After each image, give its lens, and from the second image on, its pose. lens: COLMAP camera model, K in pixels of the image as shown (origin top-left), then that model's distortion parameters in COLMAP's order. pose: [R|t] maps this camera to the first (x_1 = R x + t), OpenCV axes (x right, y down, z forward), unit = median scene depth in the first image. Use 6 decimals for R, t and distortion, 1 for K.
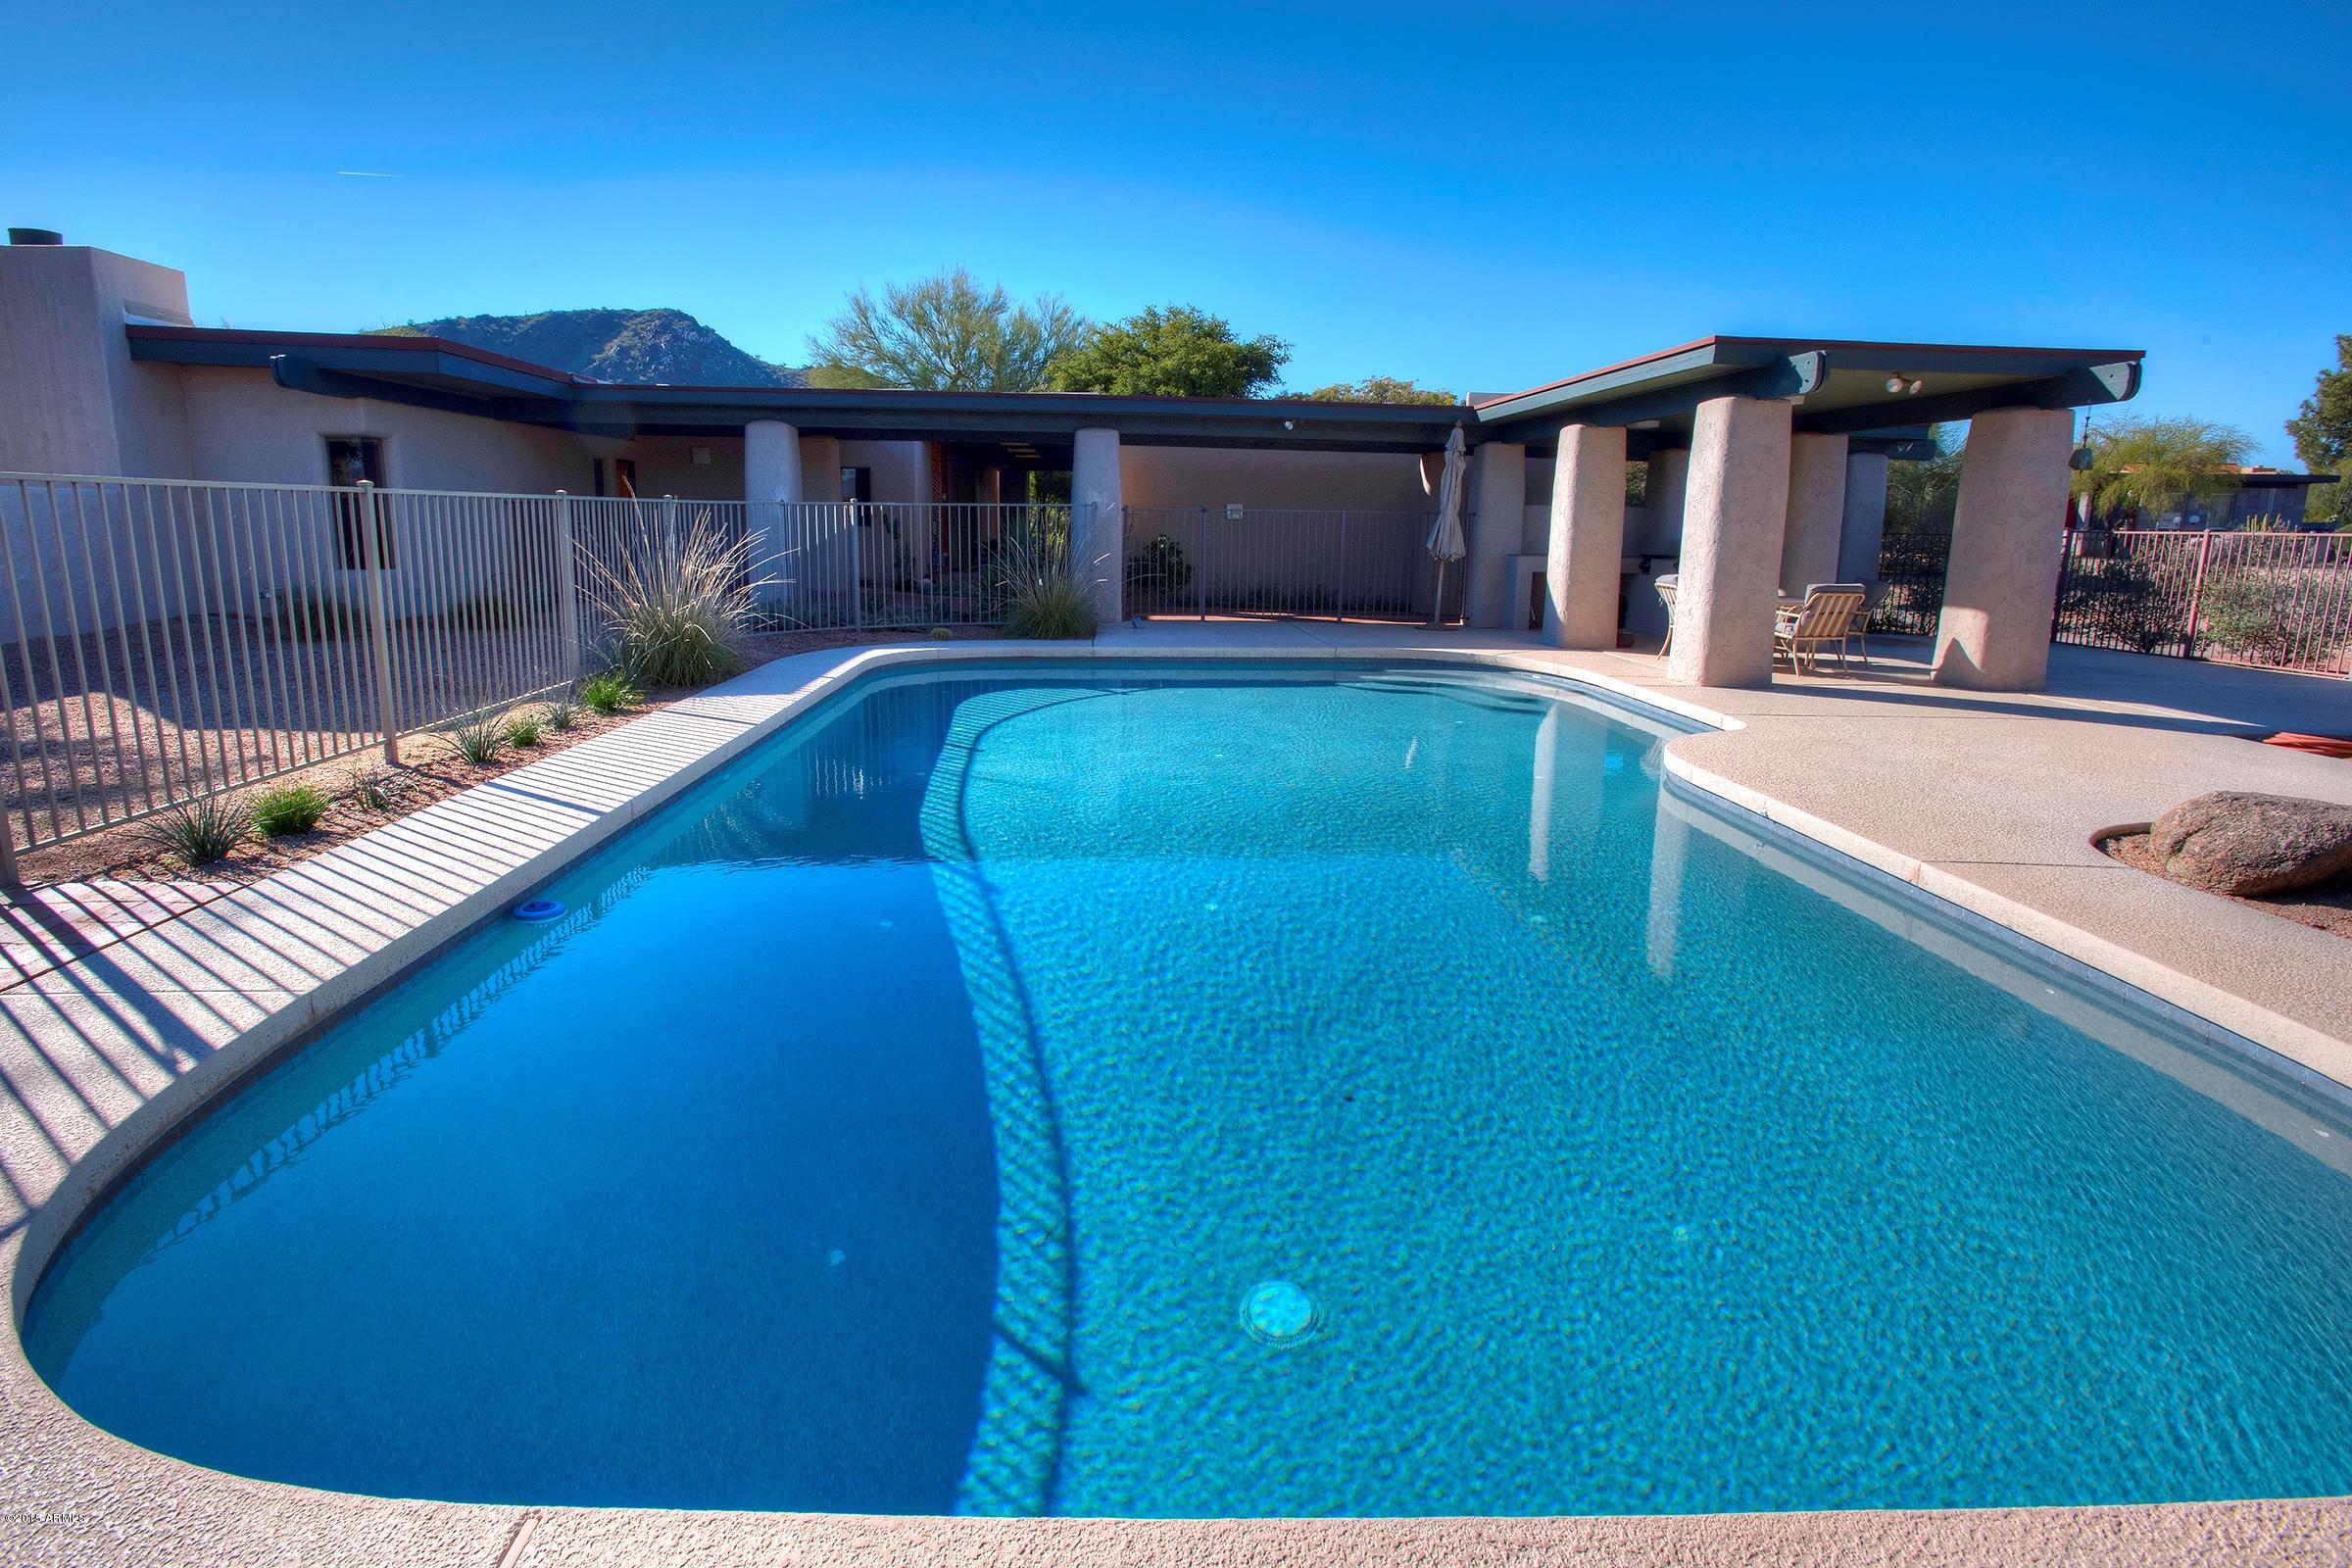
lens RADIAL K [[1136.1, 0, 1174.6], [0, 1136.1, 780.1], [0, 0, 1]] dist [-0.037270, 0.004864]
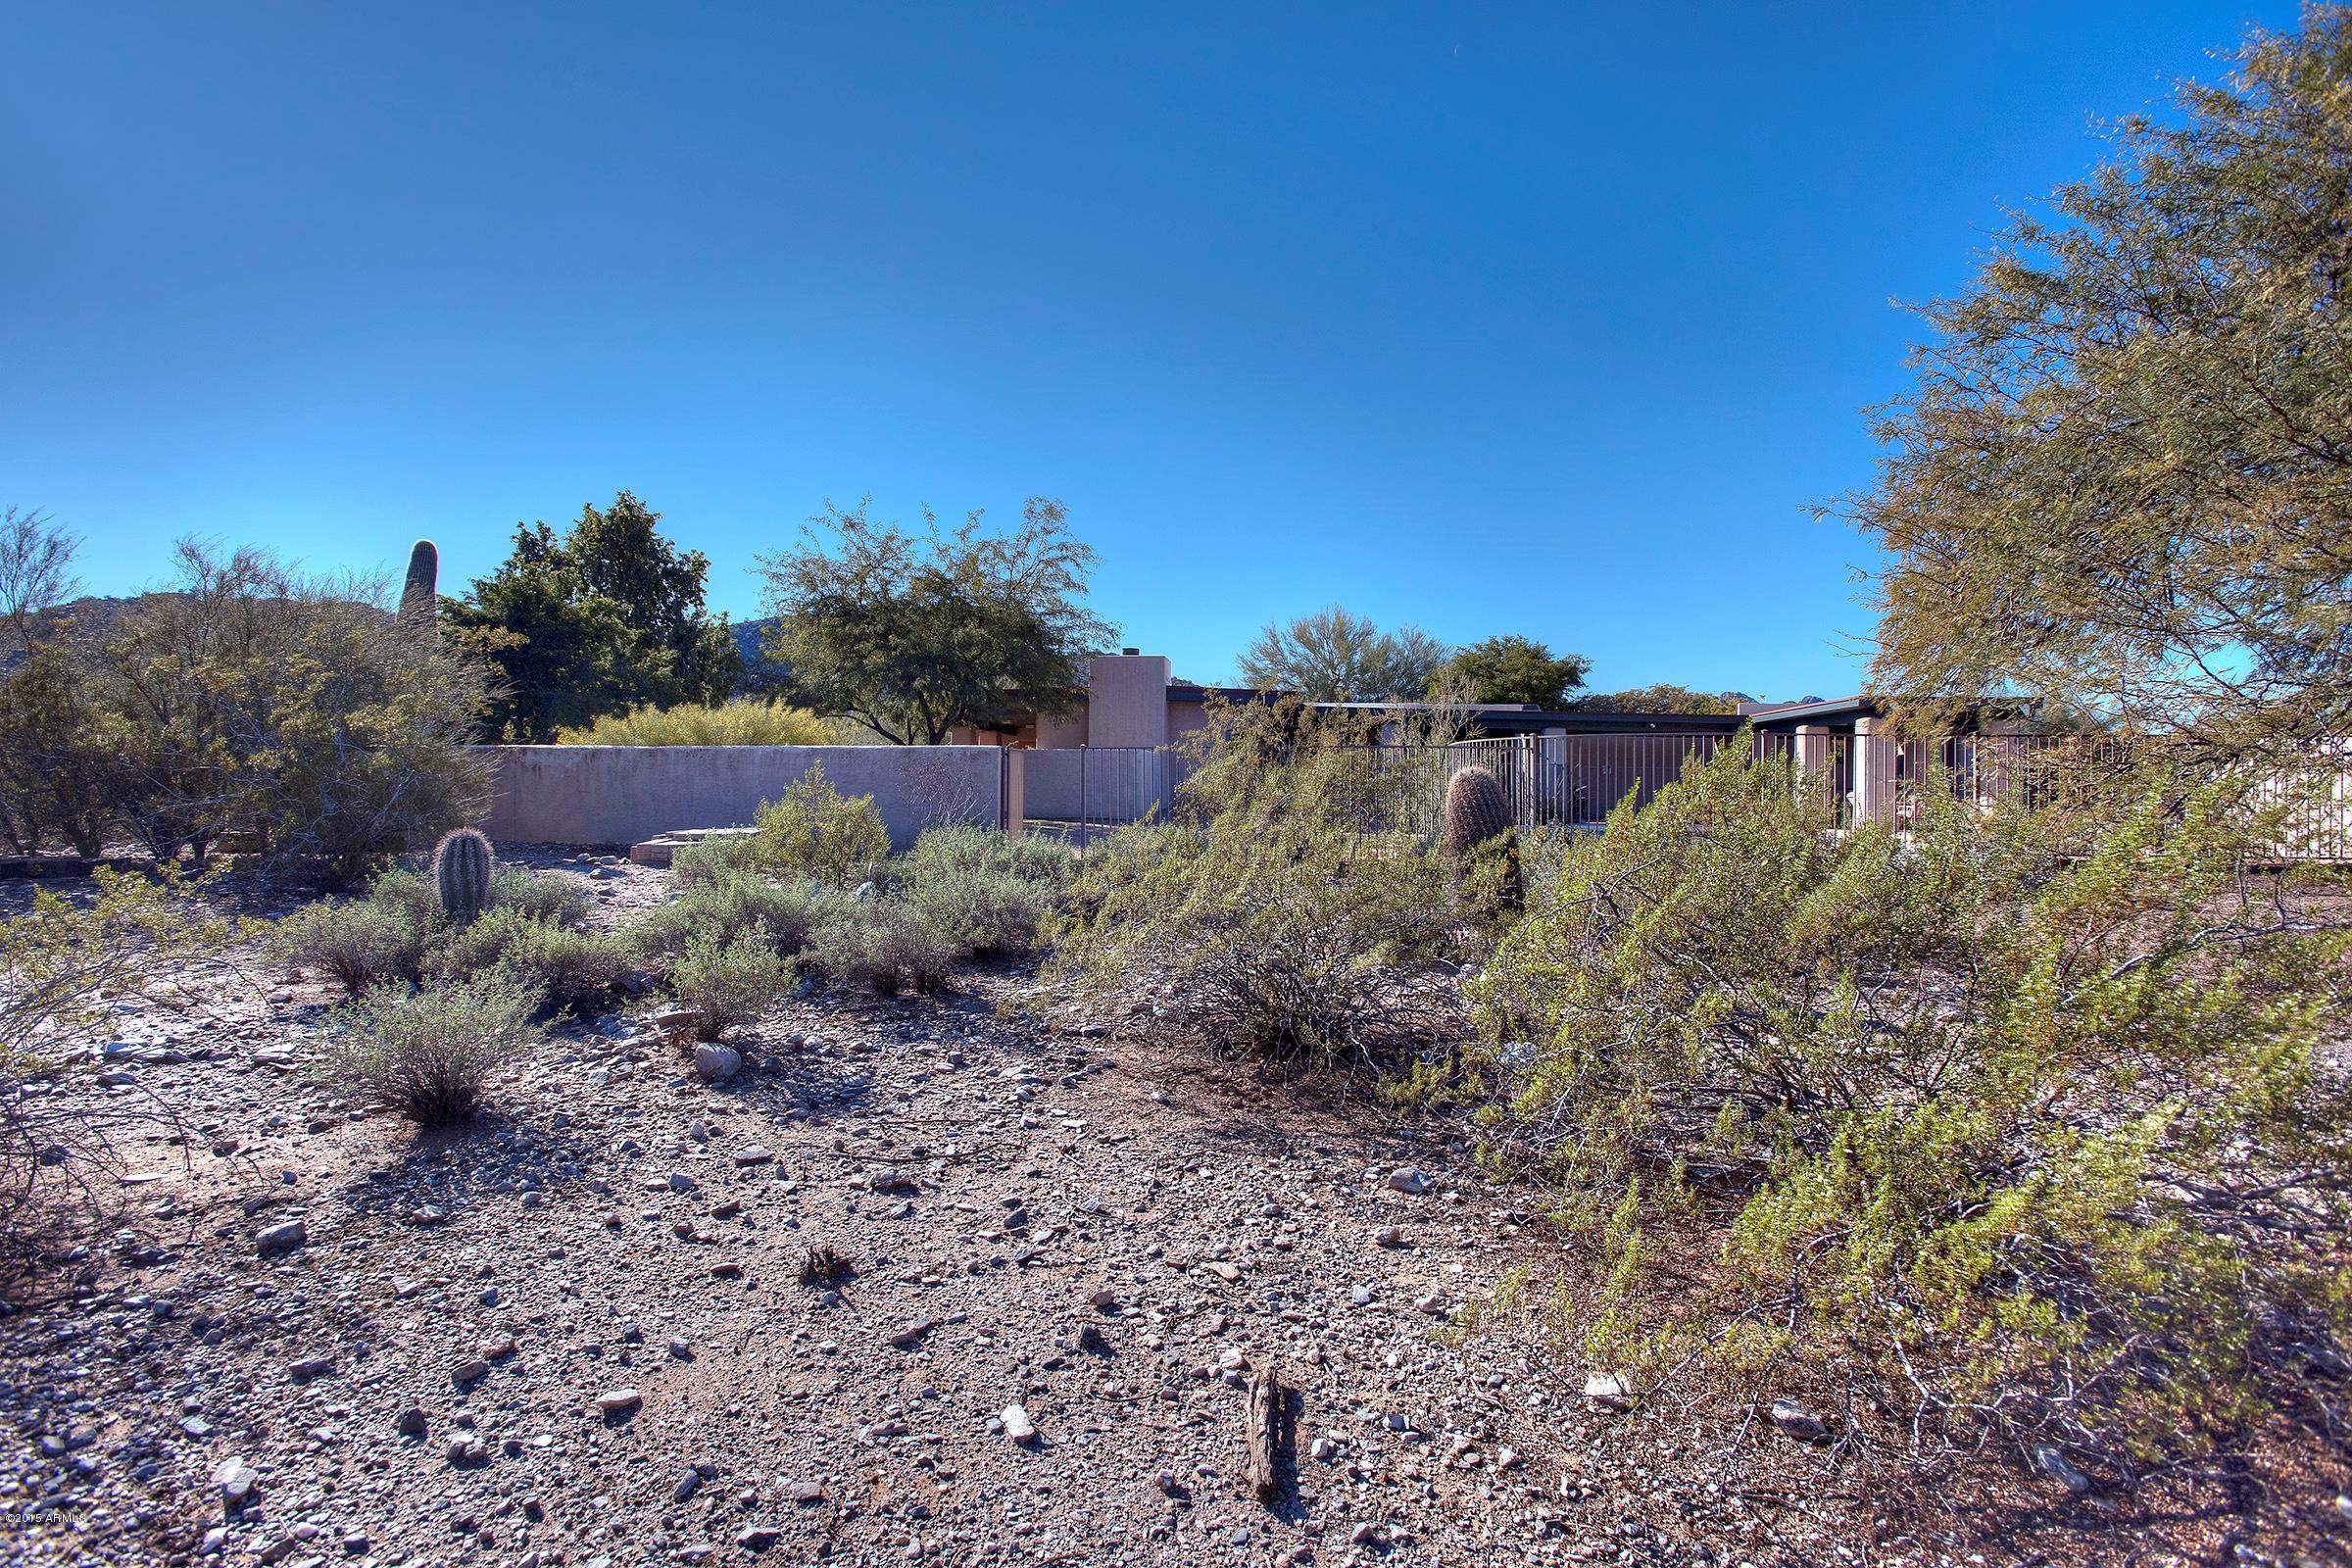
lens RADIAL K [[1136.1, 0, 1179.4], [0, 1136.1, 780.4], [0, 0, 1]] dist [-0.037270, 0.004864]
pose [[0.983213, 0.005380, -0.182380, -0.153054], [-0.047516, 0.972626, -0.227466, 0.119226], [0.176164, 0.232314, 0.956555, -0.446720]]
